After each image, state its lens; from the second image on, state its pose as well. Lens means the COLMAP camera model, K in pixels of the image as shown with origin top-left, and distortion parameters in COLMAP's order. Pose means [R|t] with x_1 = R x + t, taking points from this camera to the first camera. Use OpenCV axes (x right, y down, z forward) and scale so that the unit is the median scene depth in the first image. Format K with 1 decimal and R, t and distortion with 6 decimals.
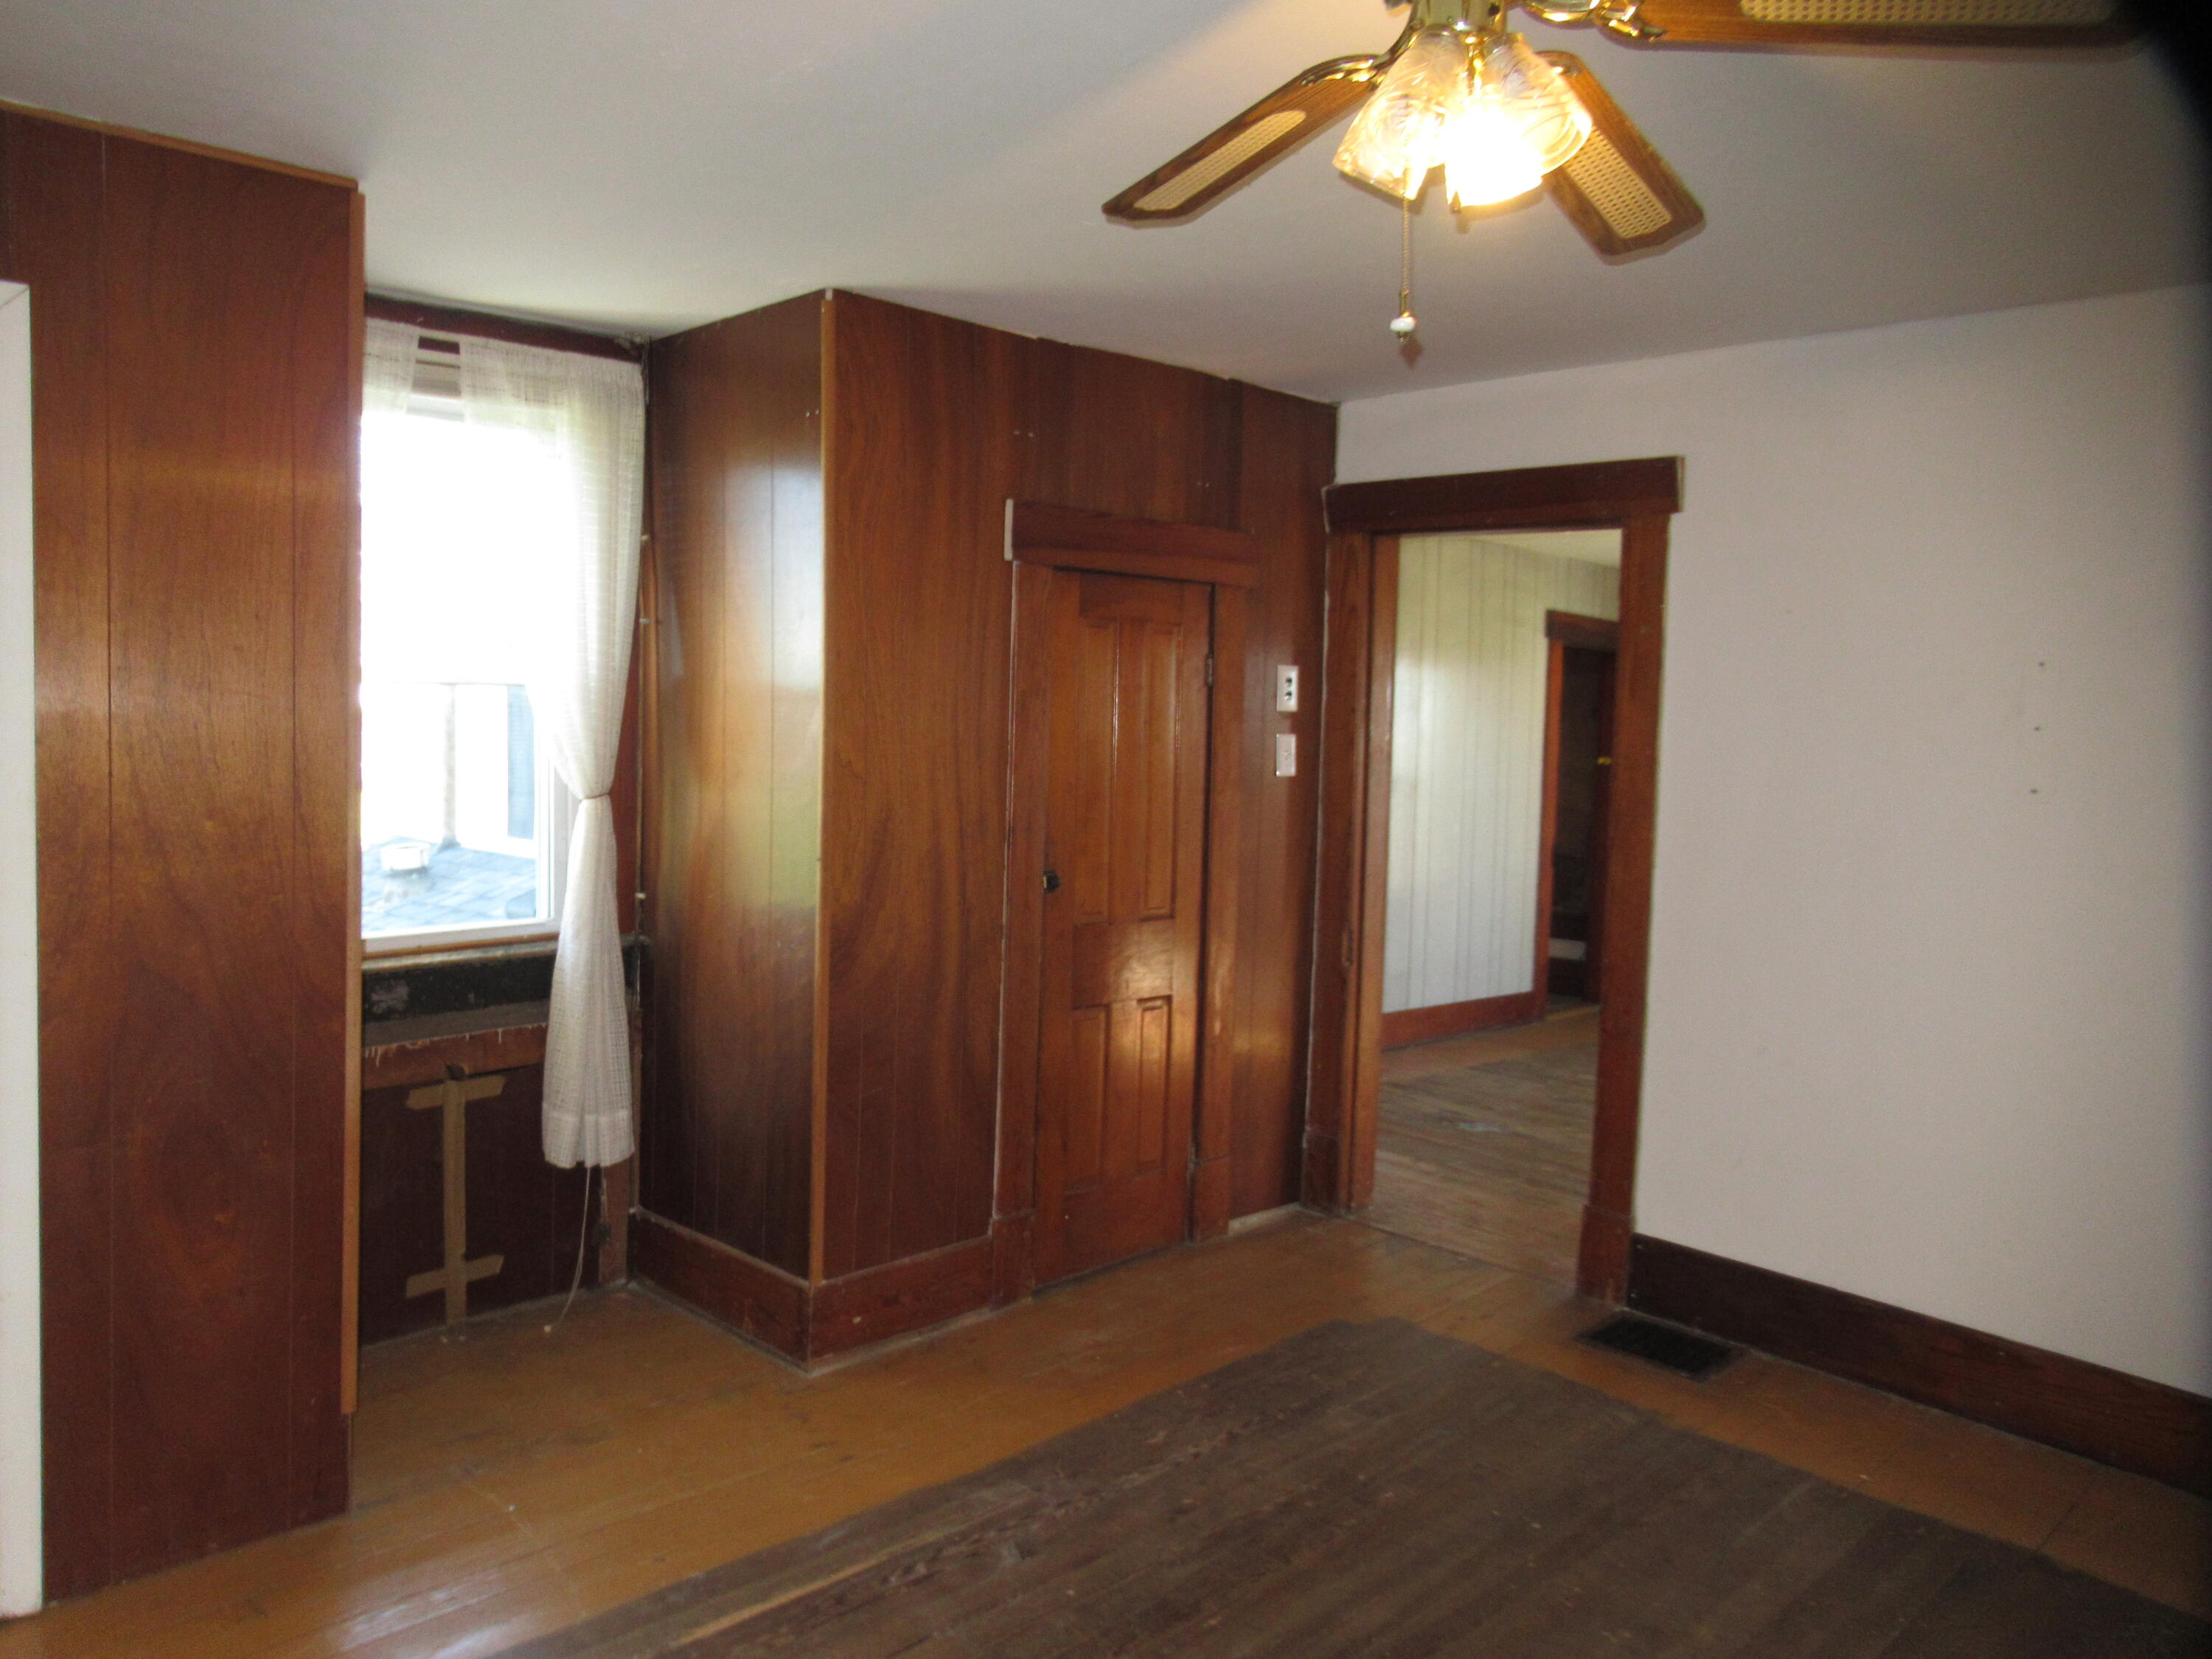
lens RADIAL K [[1687.6, 0, 1113.9], [0, 1687.6, 834.1], [0, 0, 1]] dist [0.001870, -0.002284]
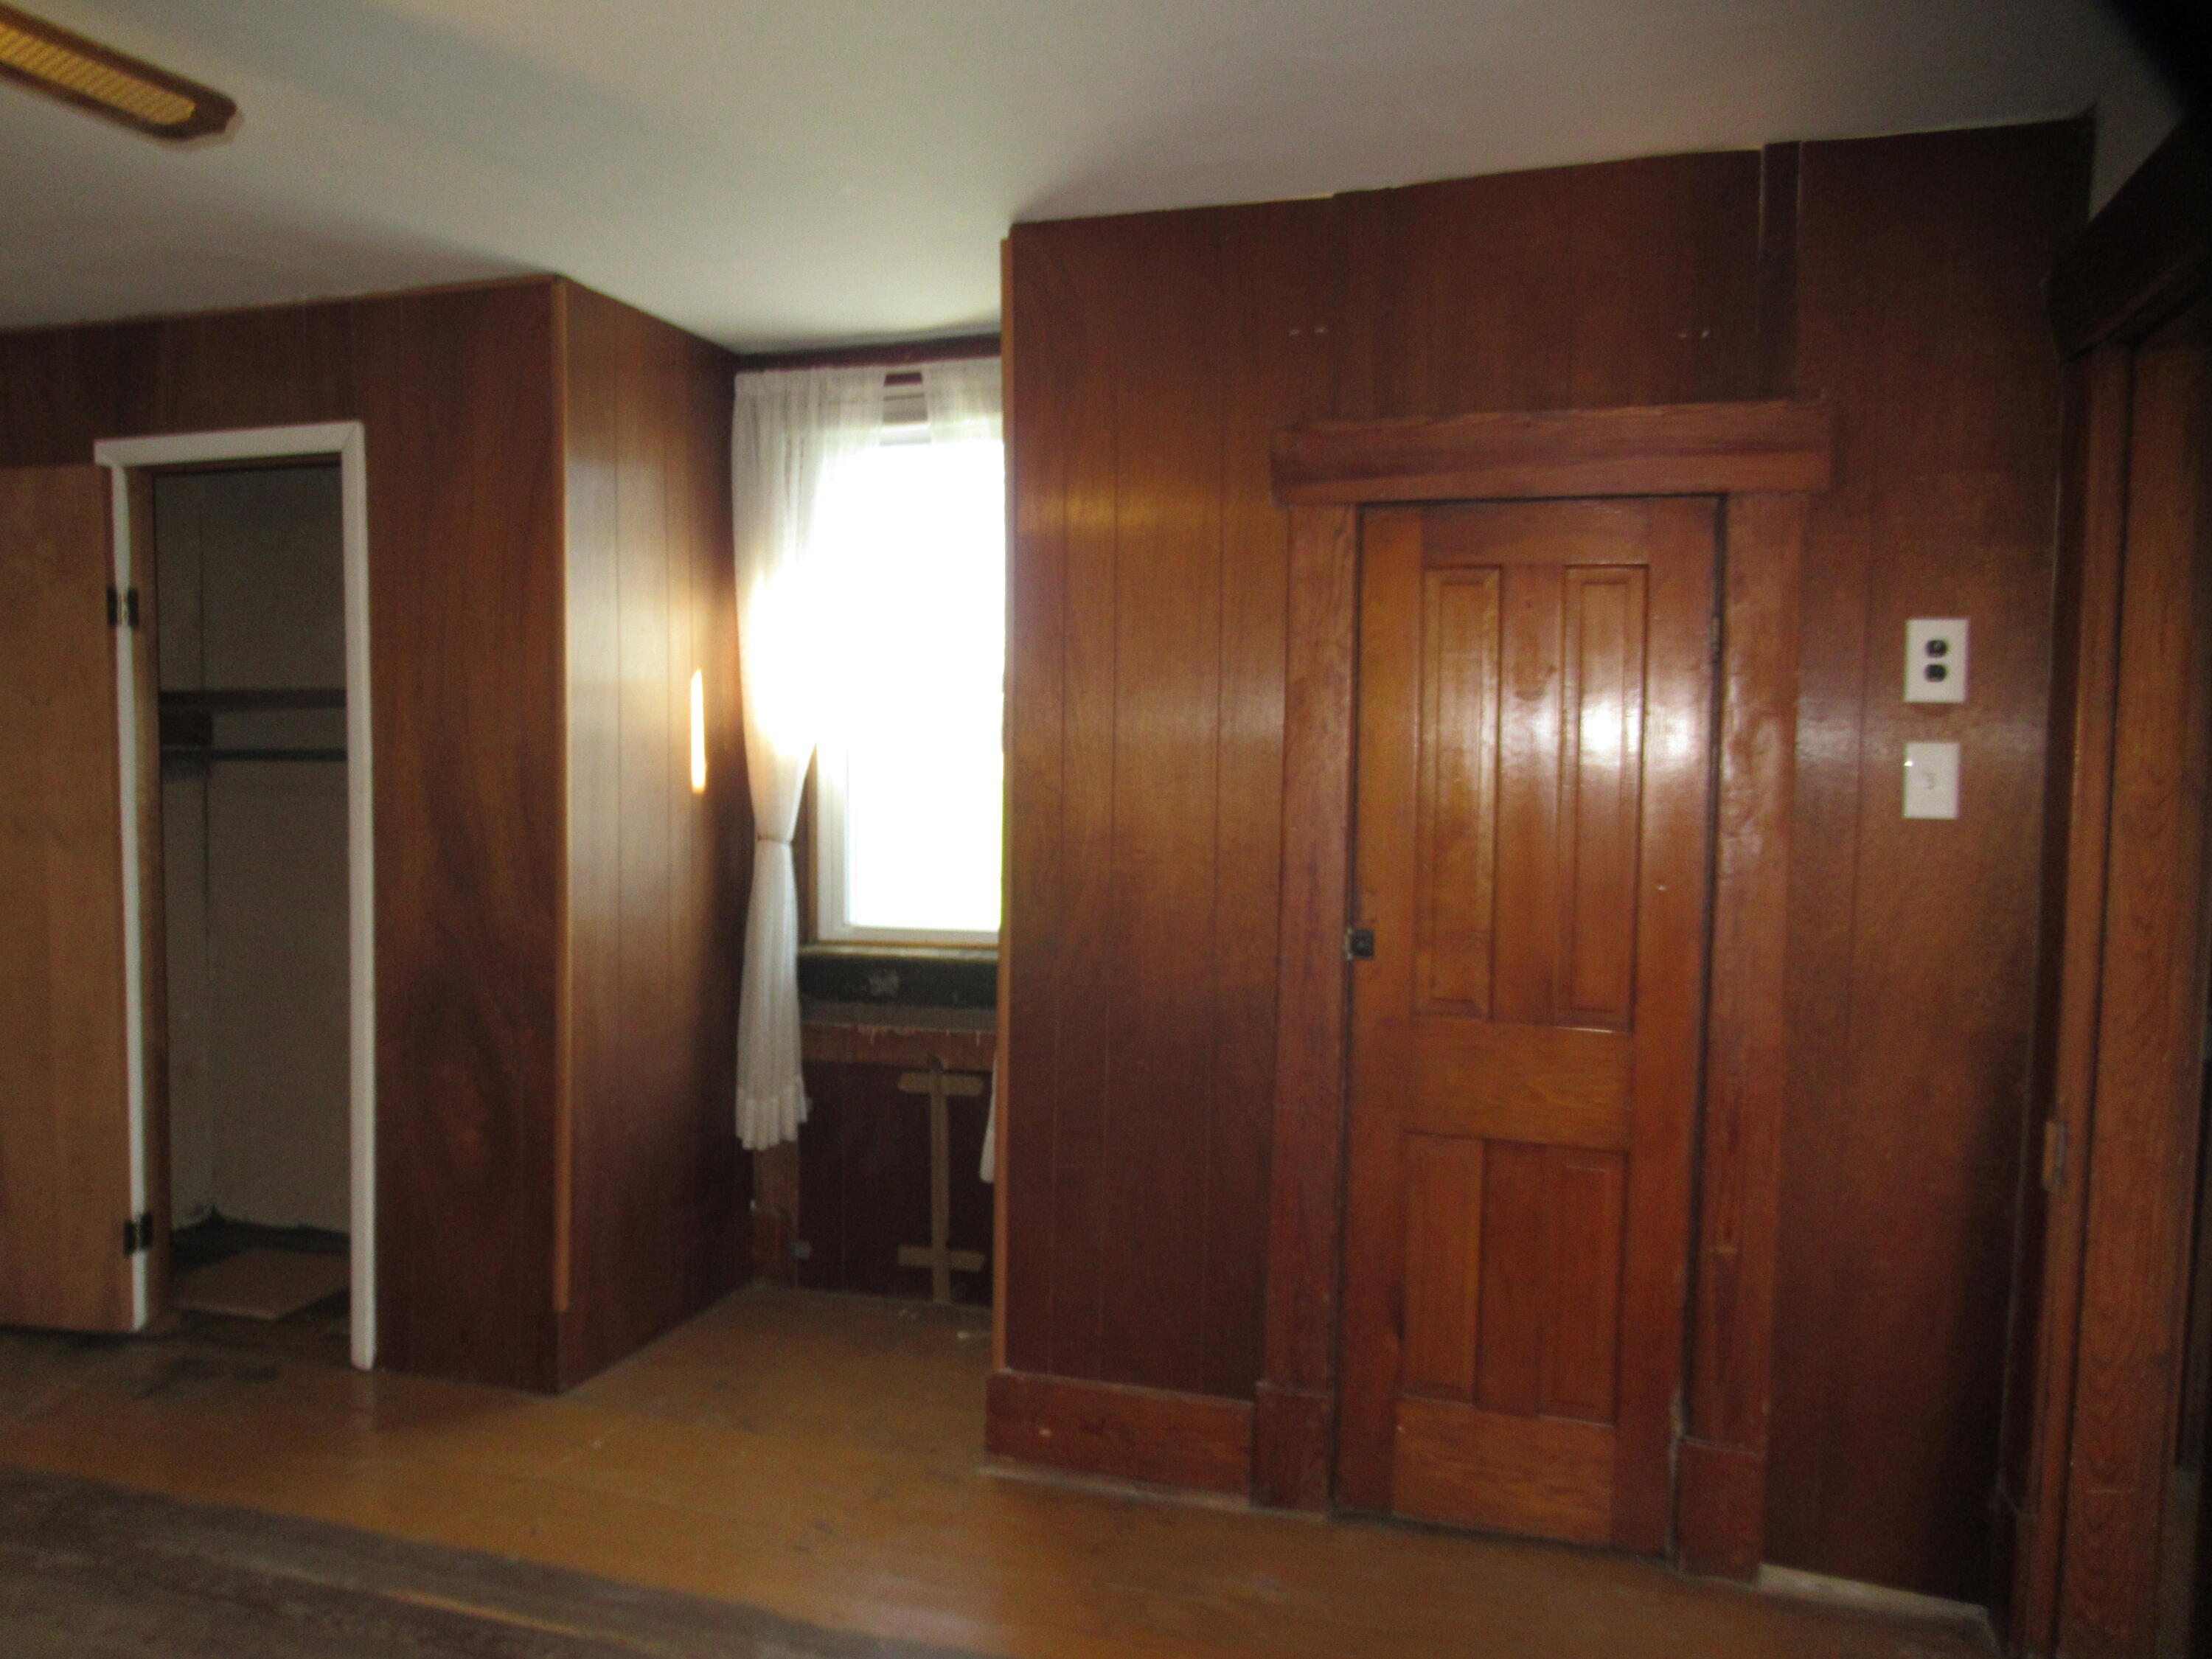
lens RADIAL K [[1697.4, 0, 1063.0], [0, 1697.4, 820.7], [0, 0, 1]] dist [-0.002891, 0.049076]
pose [[0.427406, 0.037719, -0.903272, 0.594080], [-0.058644, 0.998182, 0.013934, -0.029567], [0.902156, 0.047016, 0.428841, 0.613816]]
